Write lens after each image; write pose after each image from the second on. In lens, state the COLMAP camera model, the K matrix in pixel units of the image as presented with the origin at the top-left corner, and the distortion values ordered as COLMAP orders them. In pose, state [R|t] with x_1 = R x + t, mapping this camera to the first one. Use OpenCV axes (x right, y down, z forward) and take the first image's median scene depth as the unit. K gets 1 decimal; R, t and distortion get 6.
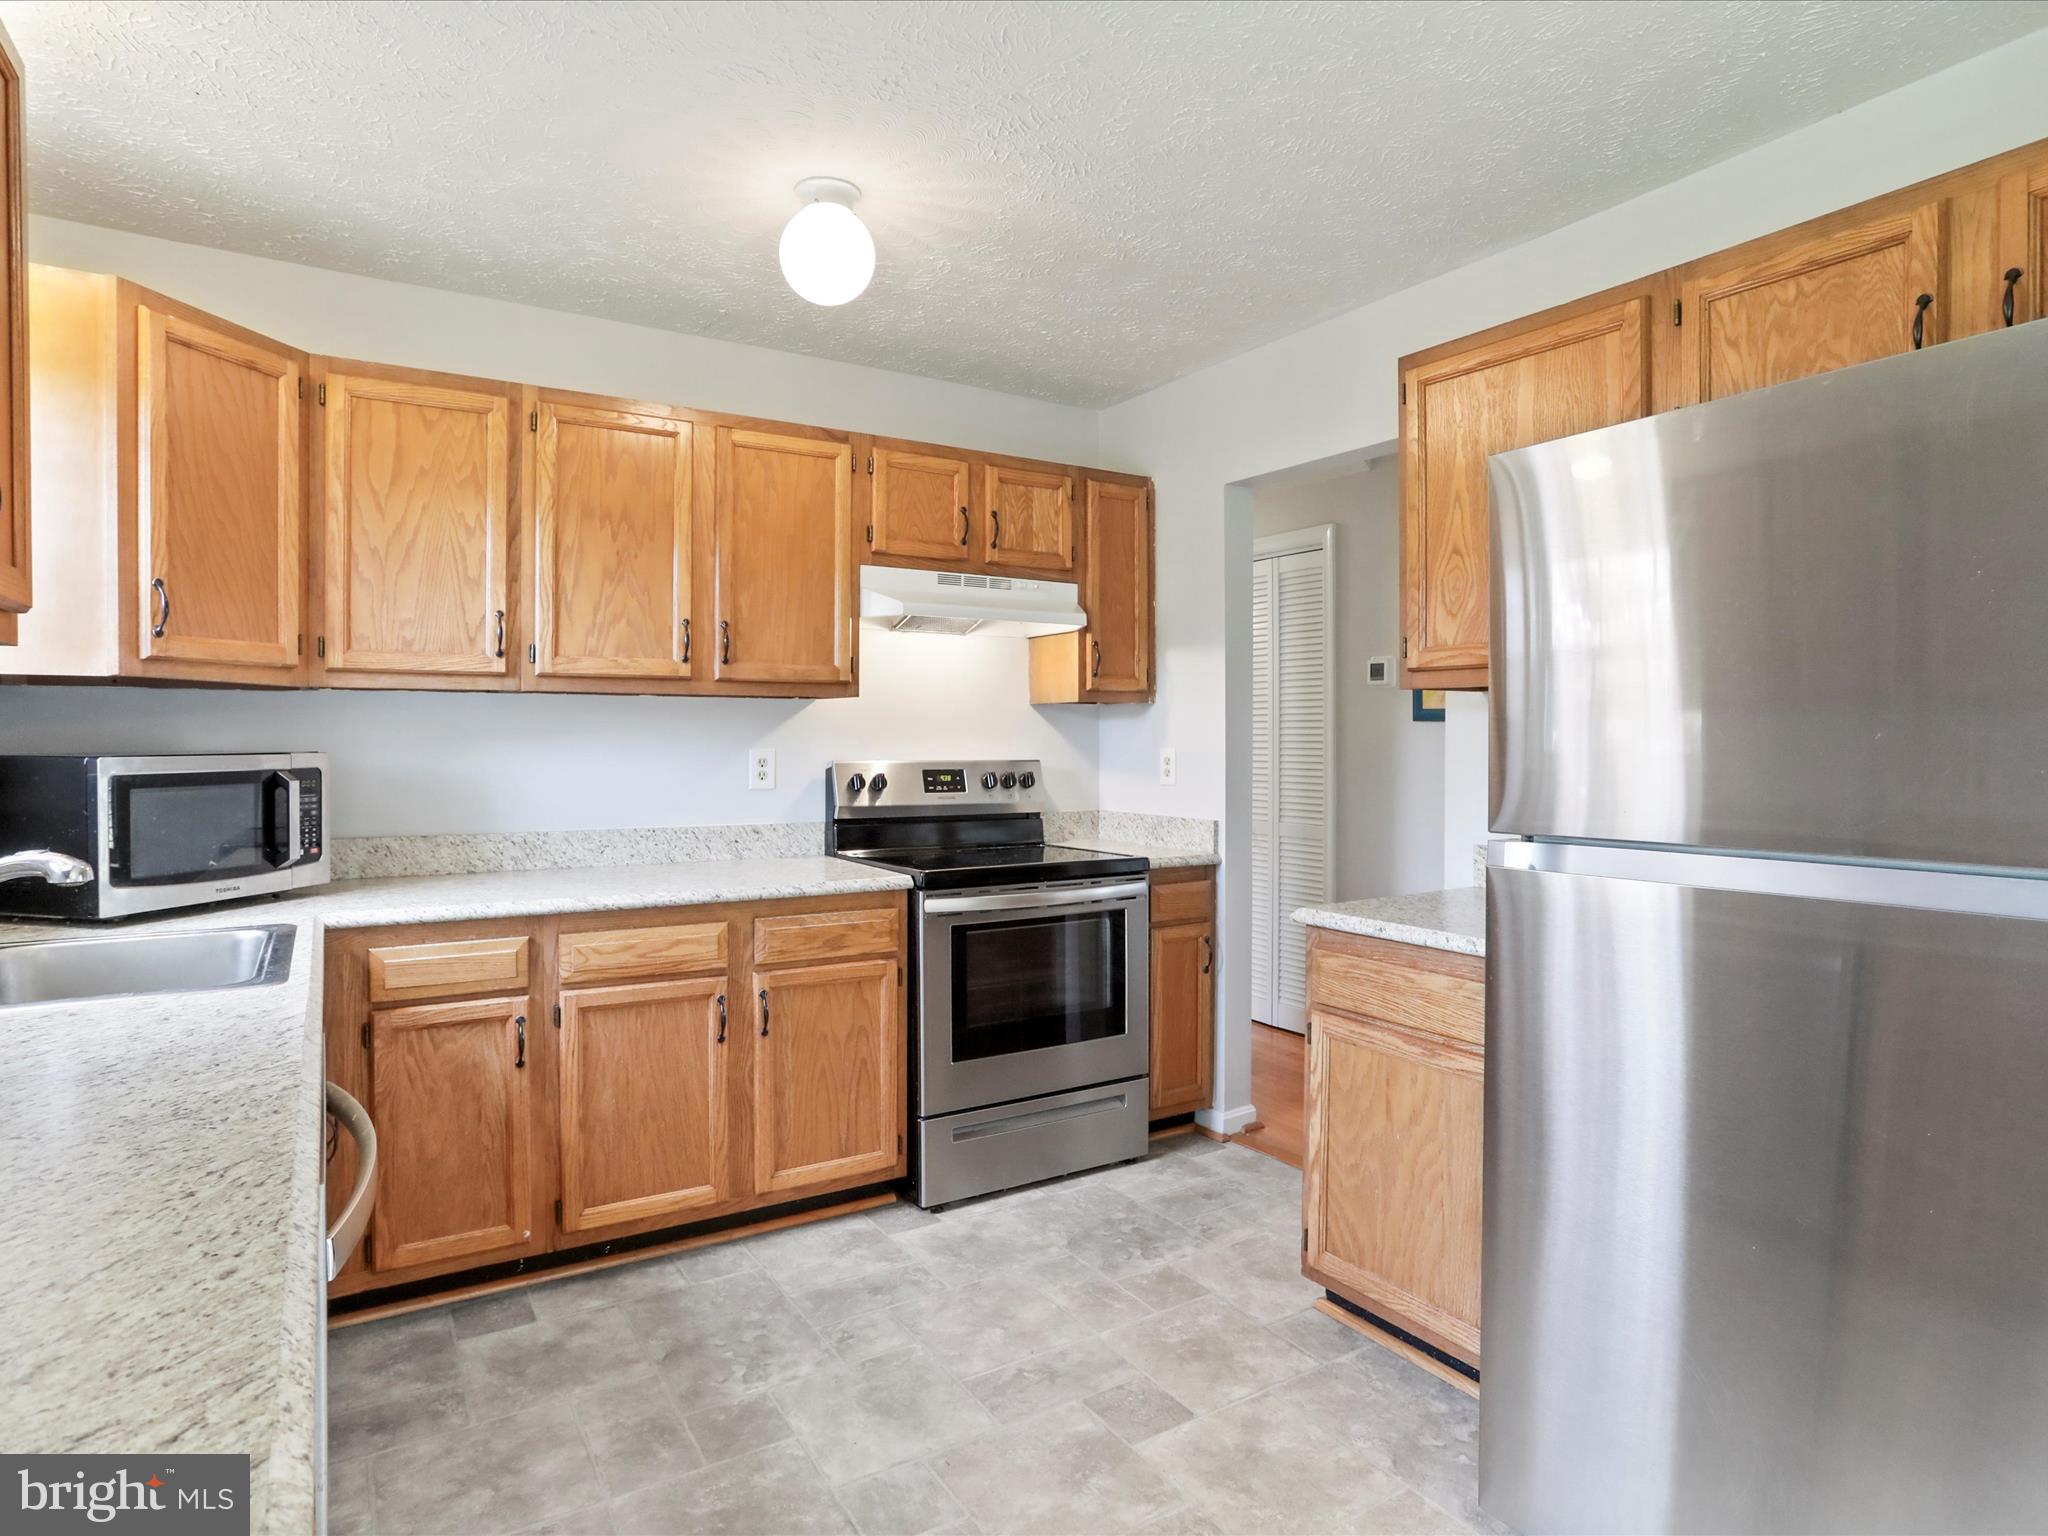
lens RADIAL K [[1121.4, 0, 1016.1], [0, 1121.4, 742.0], [0, 0, 1]] dist [-0.062053, 0.046021]
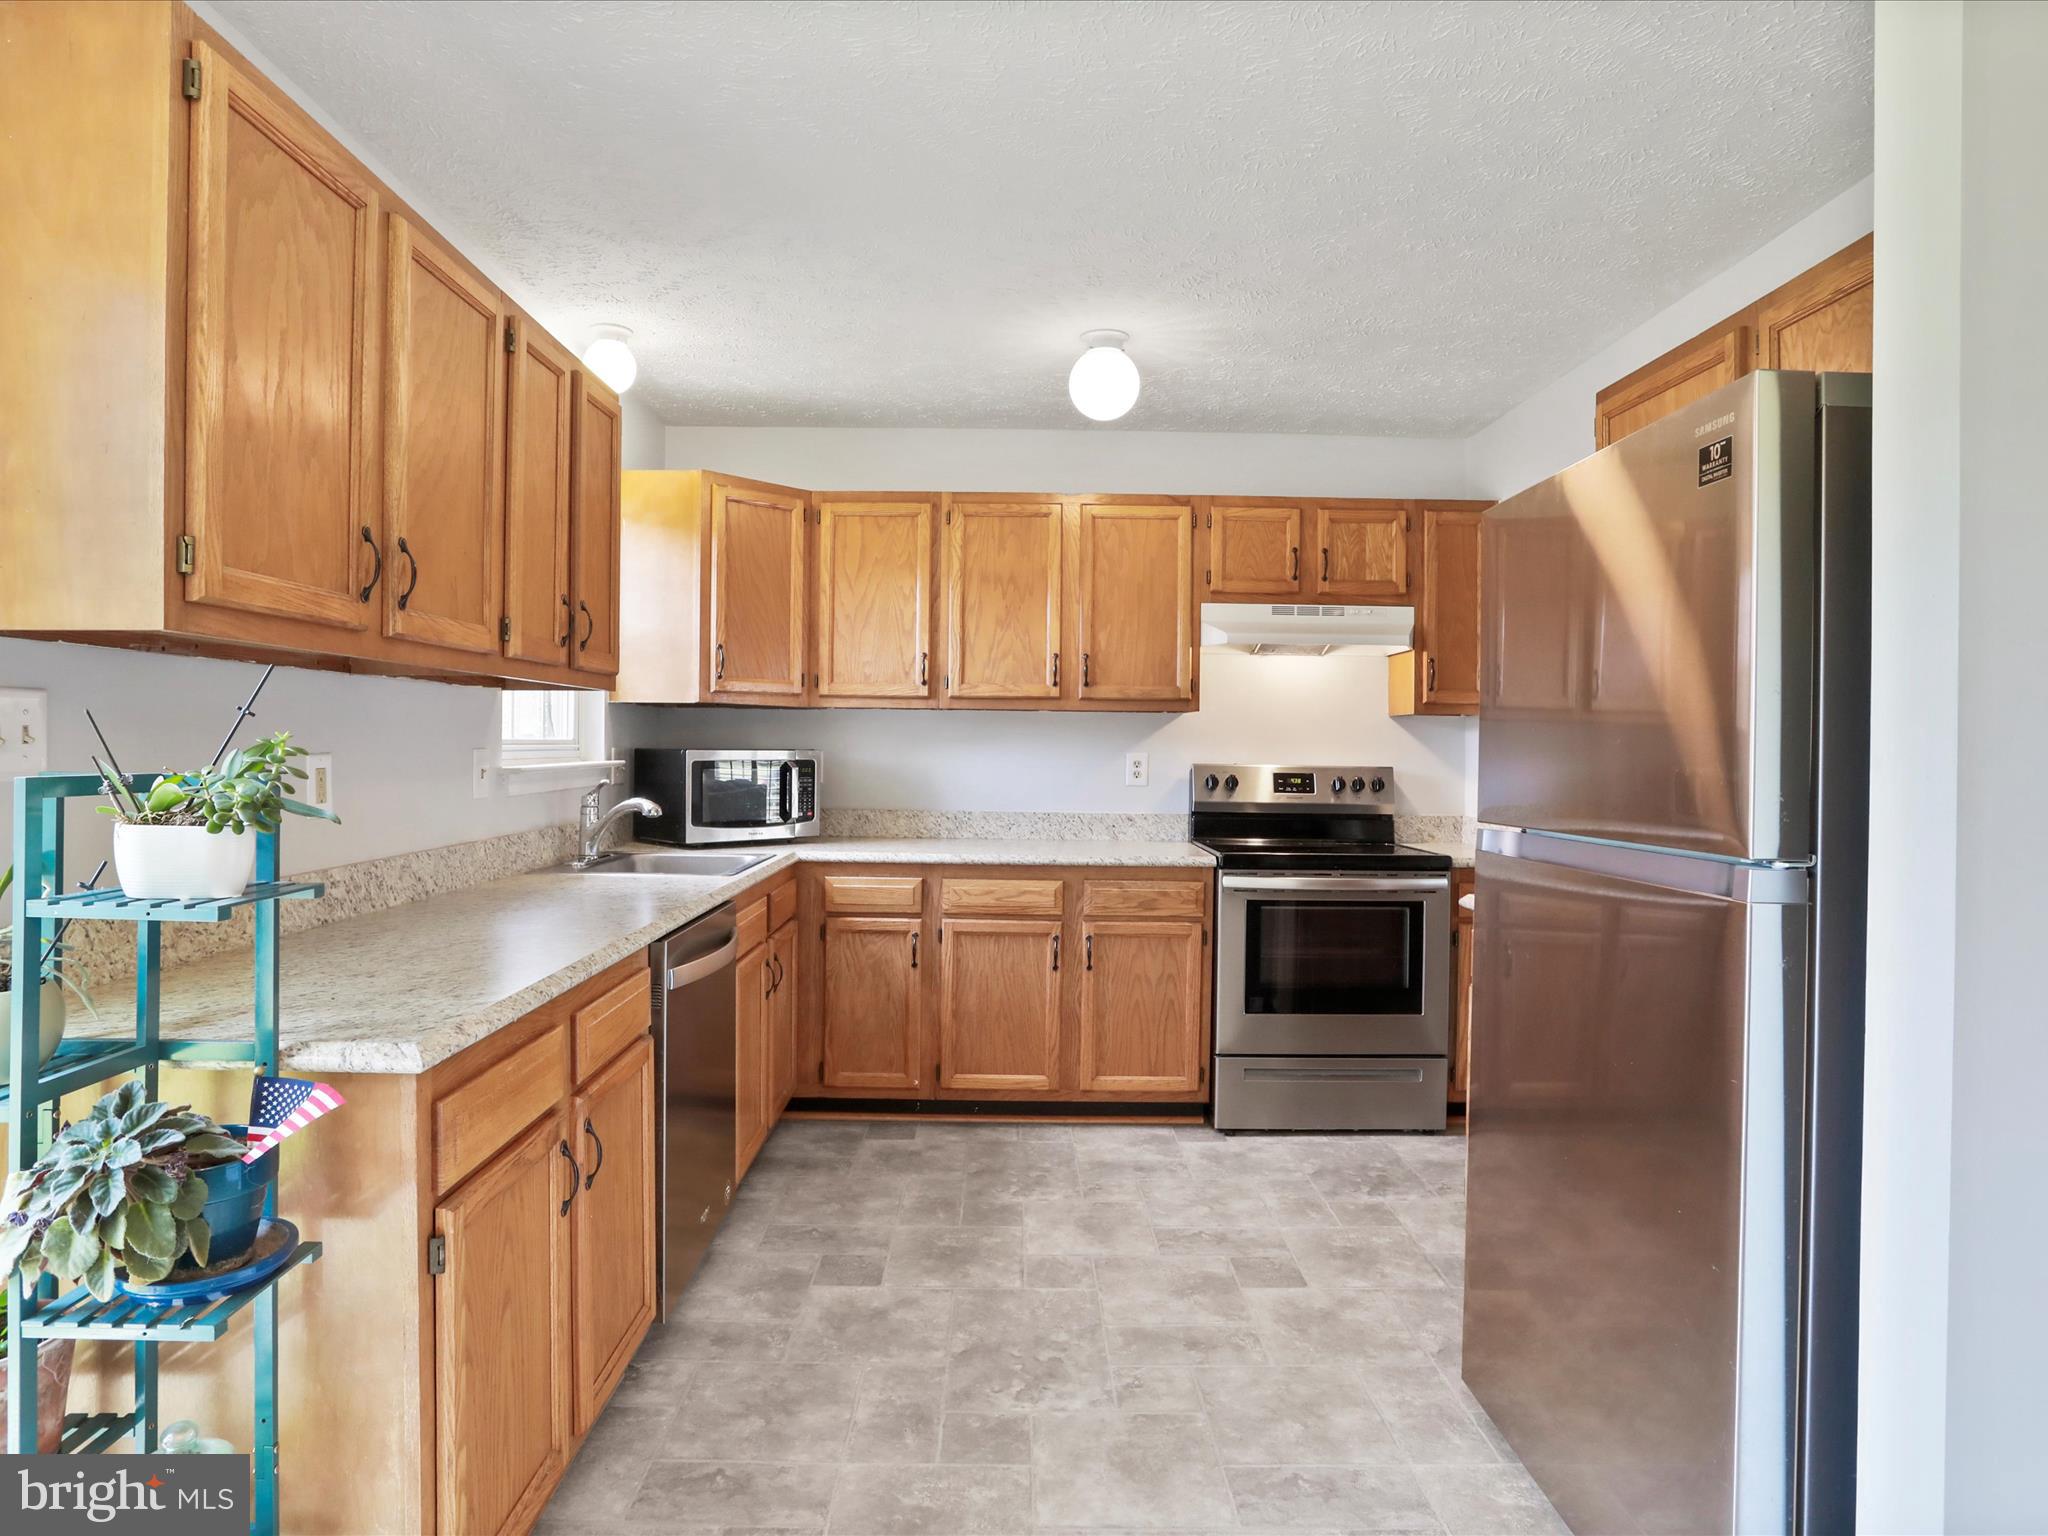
lens RADIAL K [[1121.4, 0, 1016.1], [0, 1121.4, 742.0], [0, 0, 1]] dist [-0.062053, 0.046021]
pose [[0.861649, 0.006983, -0.507456, 0.362949], [-0.012328, 0.999898, -0.007173, 0.005494], [0.507355, 0.012436, 0.861648, -0.180985]]
